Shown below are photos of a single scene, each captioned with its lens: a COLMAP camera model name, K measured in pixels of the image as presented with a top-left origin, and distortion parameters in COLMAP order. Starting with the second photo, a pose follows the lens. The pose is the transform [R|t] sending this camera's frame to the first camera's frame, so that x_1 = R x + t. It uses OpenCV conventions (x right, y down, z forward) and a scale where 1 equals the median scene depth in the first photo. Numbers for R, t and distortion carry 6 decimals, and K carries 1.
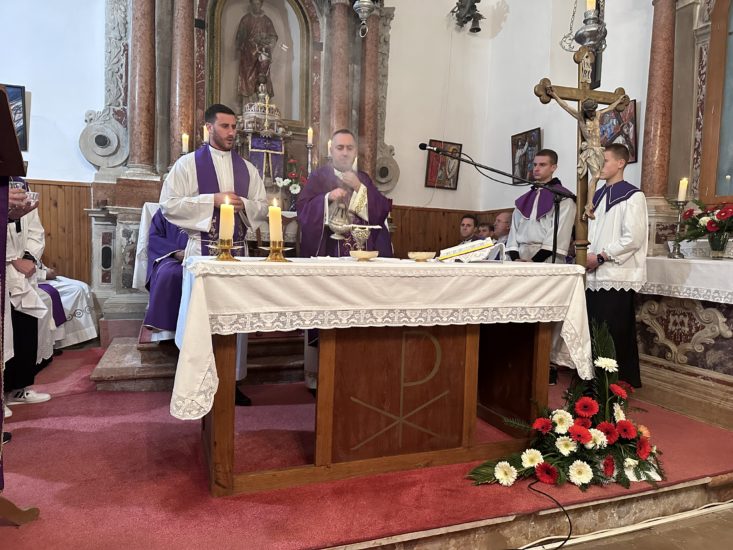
lens RADIAL K [[508.3, 0, 365.2], [0, 508.3, 278.8], [0, 0, 1]] dist [0.062256, -0.094862]
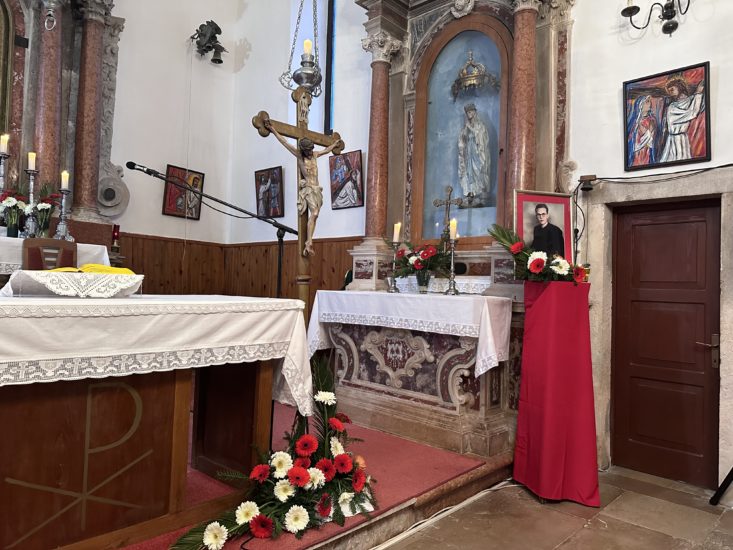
lens RADIAL K [[508.3, 0, 365.2], [0, 508.3, 278.8], [0, 0, 1]] dist [0.062256, -0.094862]
pose [[0.893517, 0.009837, 0.448922, 0.085437], [0.019710, 0.997937, -0.061096, -0.005243], [-0.448597, 0.063439, 0.891480, 0.055274]]
